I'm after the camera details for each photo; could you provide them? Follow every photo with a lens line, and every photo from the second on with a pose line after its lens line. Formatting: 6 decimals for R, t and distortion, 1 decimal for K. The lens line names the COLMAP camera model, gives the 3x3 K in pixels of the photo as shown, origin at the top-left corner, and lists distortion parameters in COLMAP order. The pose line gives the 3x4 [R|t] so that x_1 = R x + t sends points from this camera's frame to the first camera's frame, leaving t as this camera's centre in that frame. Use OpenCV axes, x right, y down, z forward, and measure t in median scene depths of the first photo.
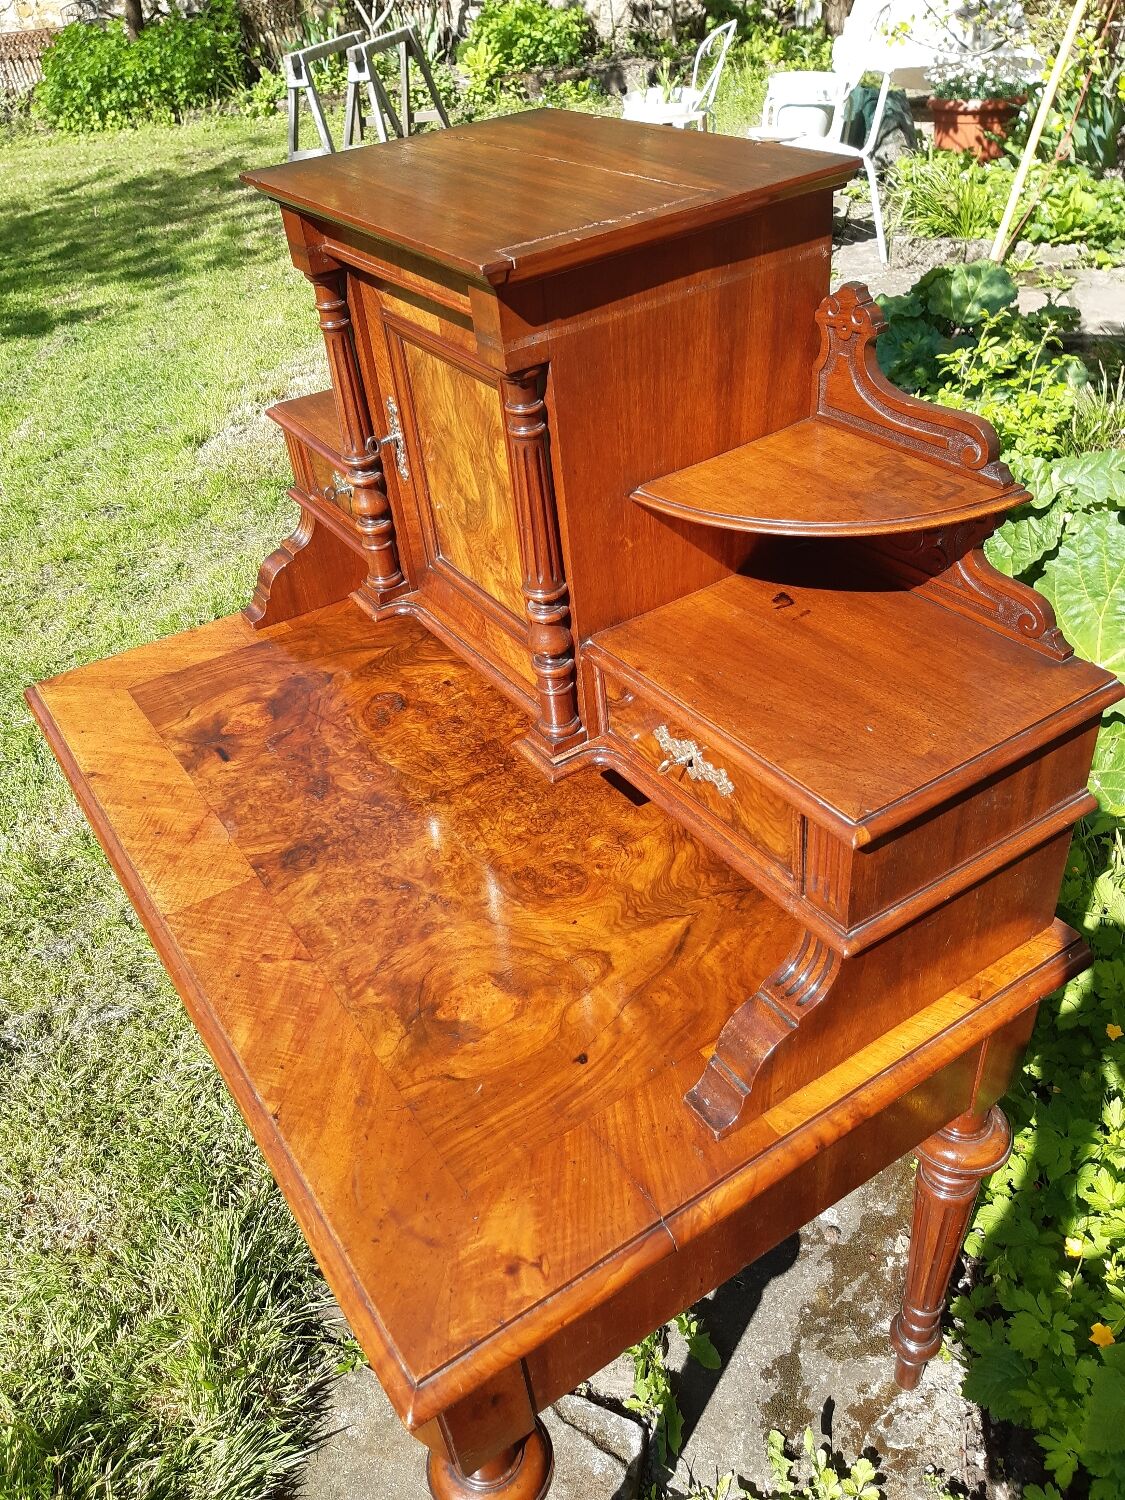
lens RADIAL K [[1180.2, 0, 548.3], [0, 1180.2, 761.2], [0, 0, 1]] dist [0.048727, -0.104347]
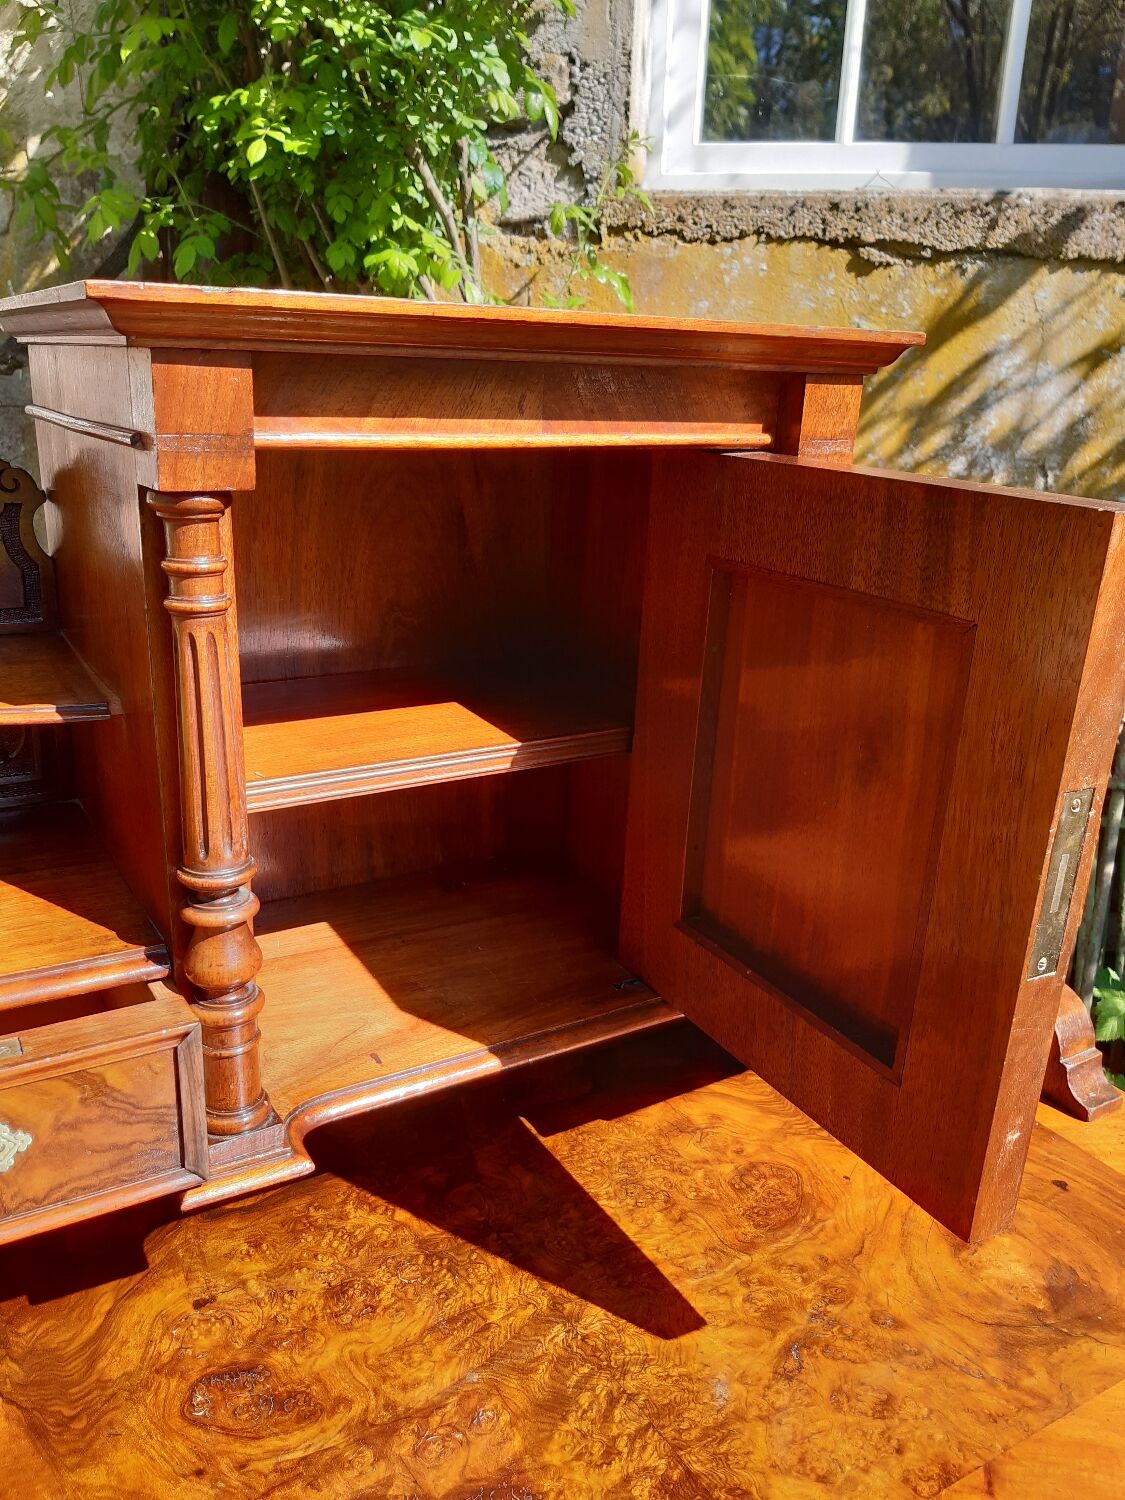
lens RADIAL K [[1180.2, 0, 546.6], [0, 1180.2, 768.8], [0, 0, 1]] dist [0.048727, -0.104347]
pose [[0.033735, -0.232531, 0.972004, -0.335095], [0.580134, 0.796495, 0.170410, -0.160130], [-0.813822, 0.558144, 0.161769, 0.434621]]
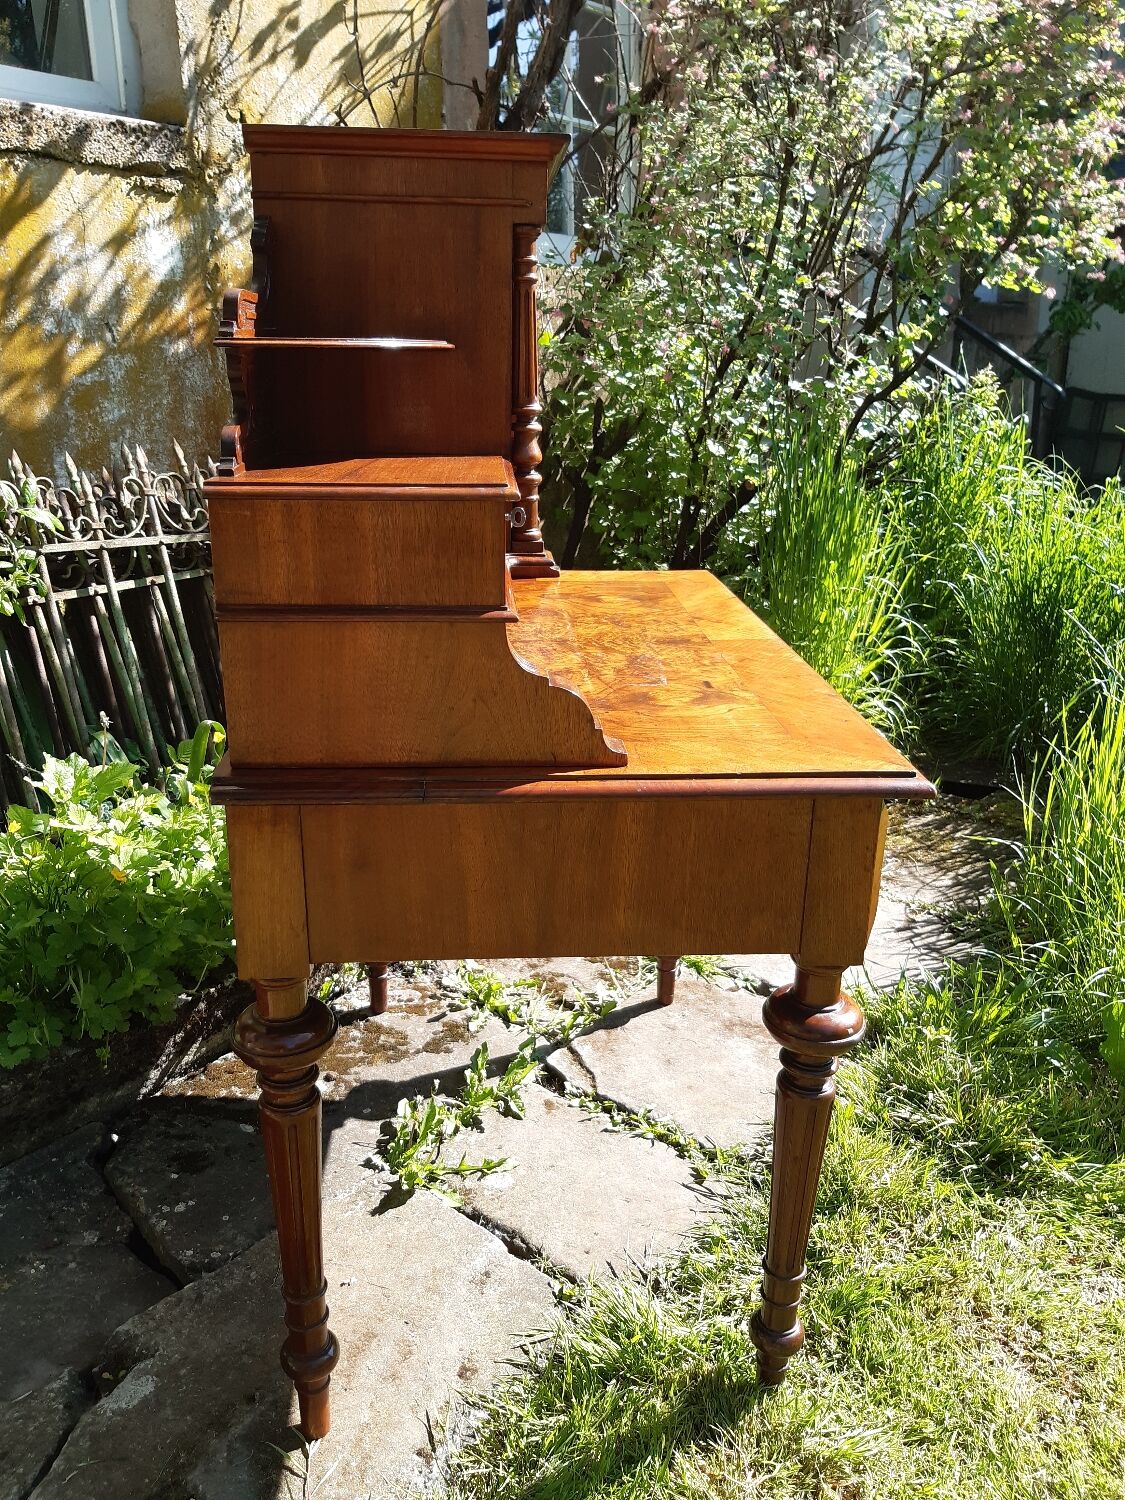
lens RADIAL K [[1174.2, 0, 563.3], [0, 1174.2, 767.8], [0, 0, 1]] dist [0.060535, -0.118672]
pose [[-0.872792, -0.093580, 0.479037, -0.404697], [0.342957, 0.580756, 0.738311, -0.465211], [-0.347295, 0.808681, -0.474785, 0.968110]]
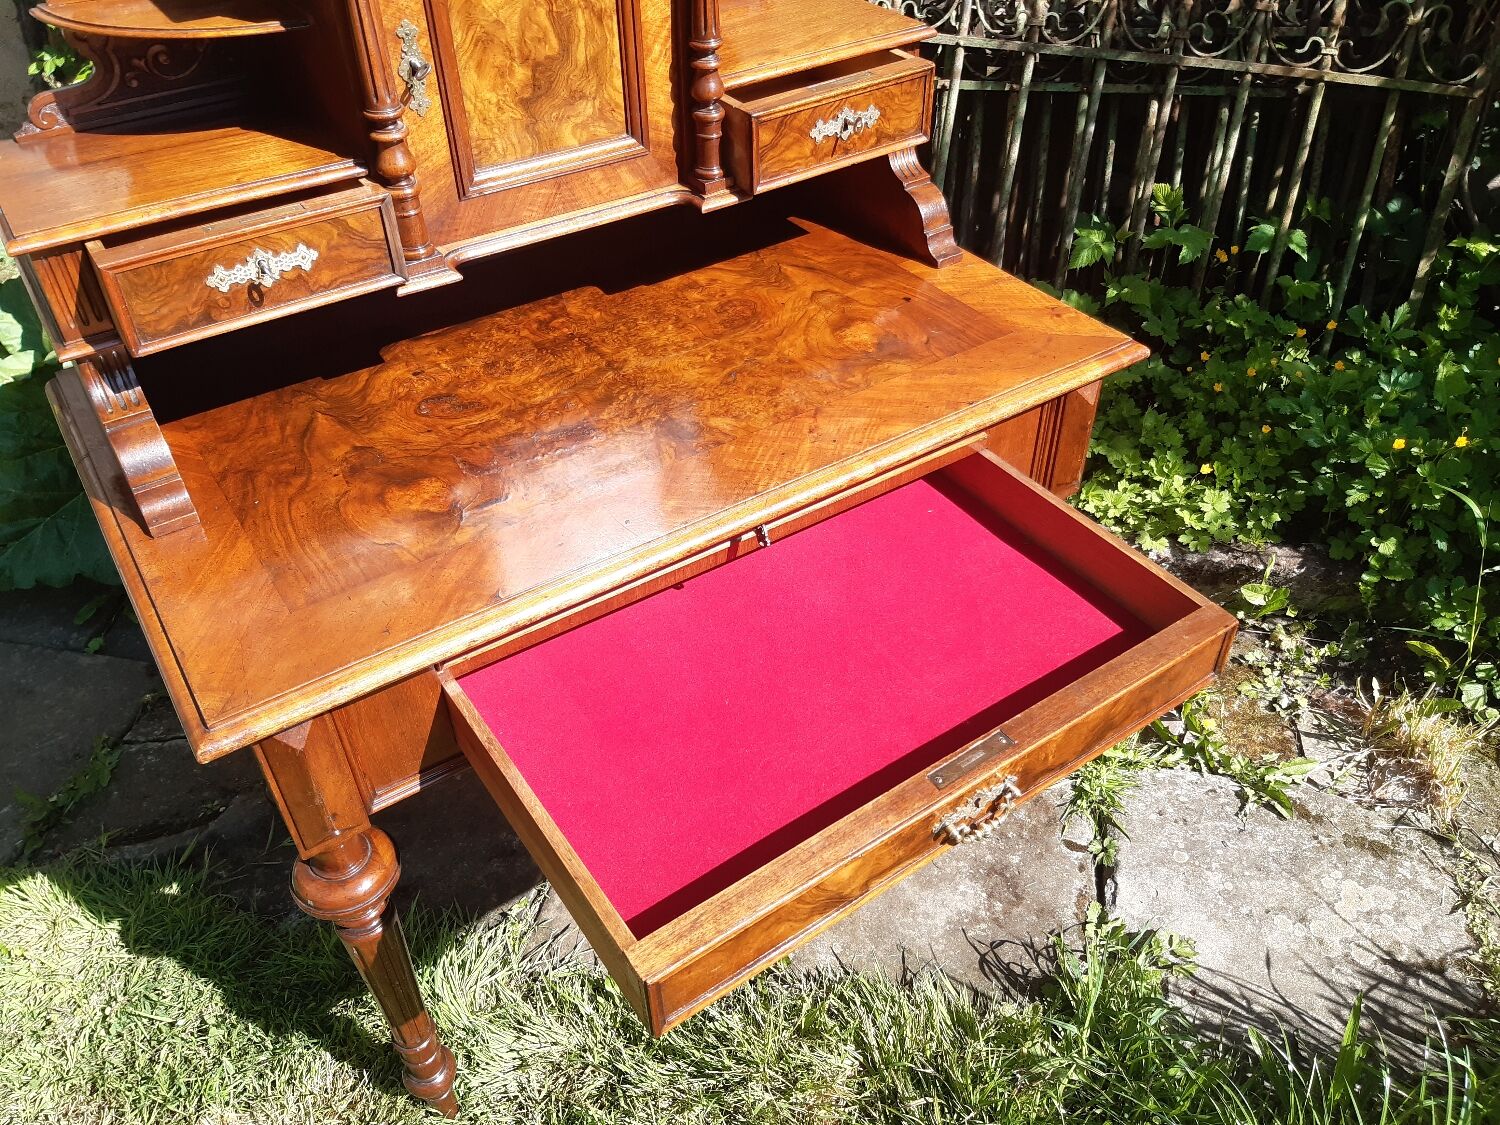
lens RADIAL K [[1174.2, 0, 765.7], [0, 1174.2, 580.6], [0, 0, 1]] dist [0.060535, -0.118672]
pose [[-0.029119, -0.584333, 0.810992, -0.611078], [0.616360, 0.628236, 0.474784, -0.152966], [-0.786926, 0.513688, 0.341866, 0.354393]]
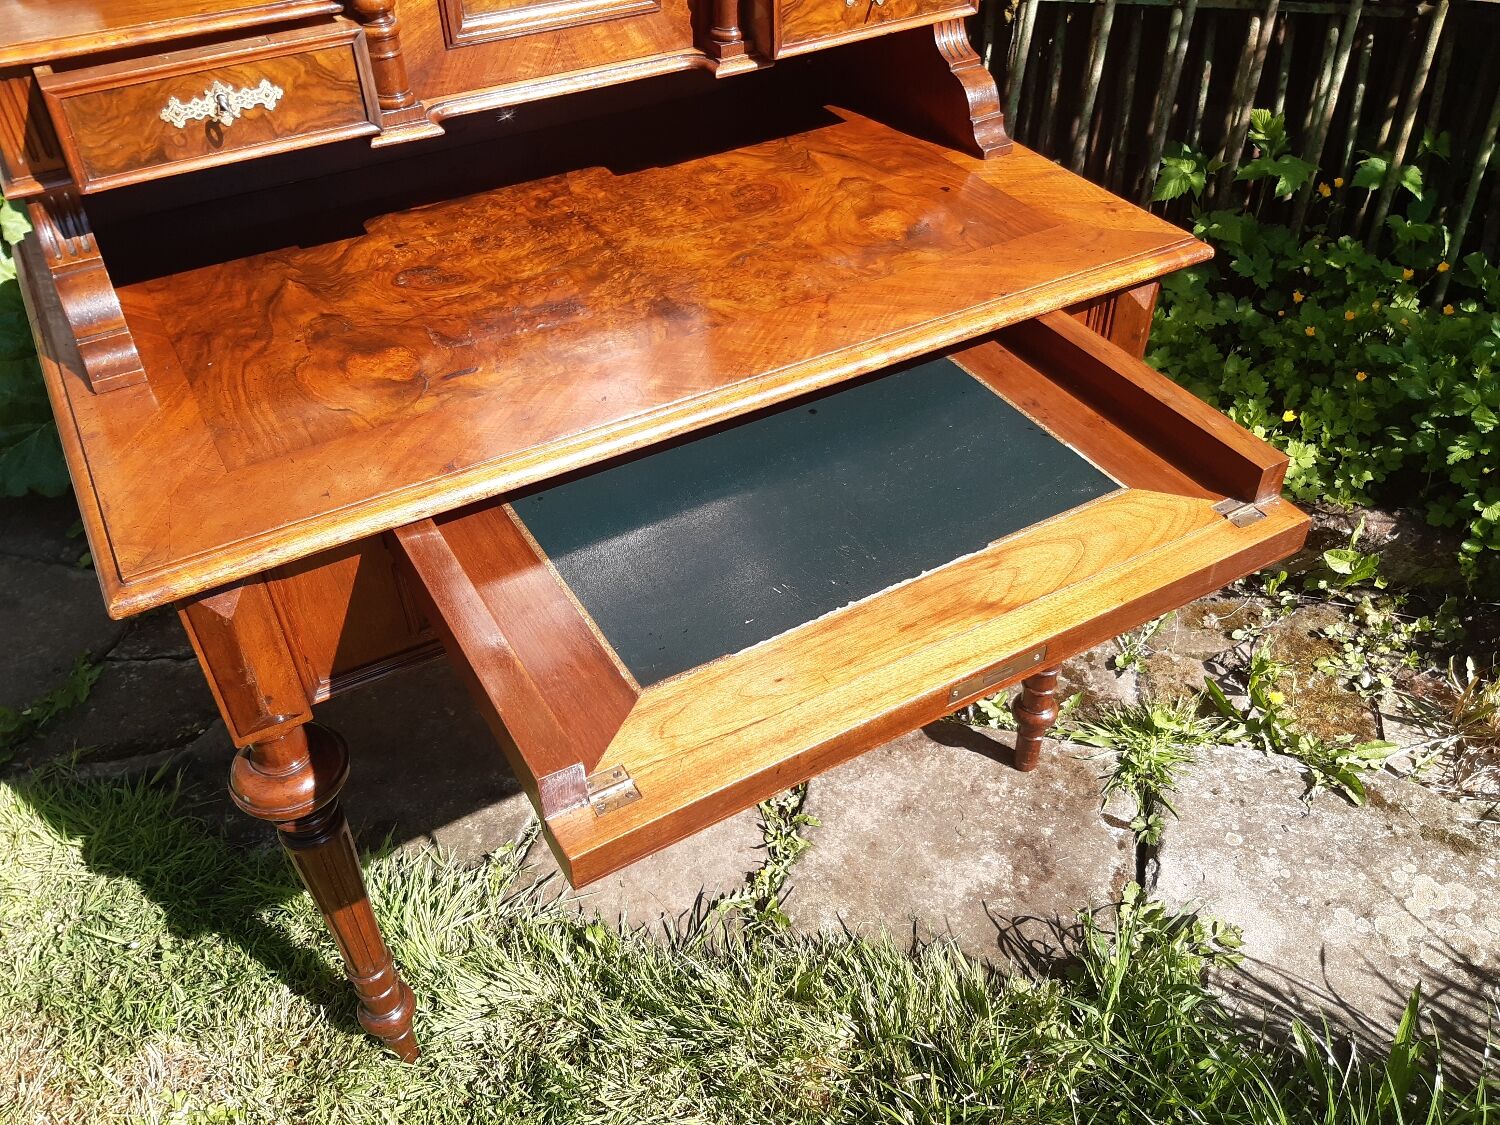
lens RADIAL K [[1251.4, 0, 767.6], [0, 1251.4, 580.2], [0, 0, 1]] dist [0.057024, -0.114221]
pose [[0.044189, -0.587620, 0.807930, -0.617729], [0.611864, 0.655212, 0.443081, -0.096240], [-0.789728, 0.474763, 0.388496, 0.354715]]
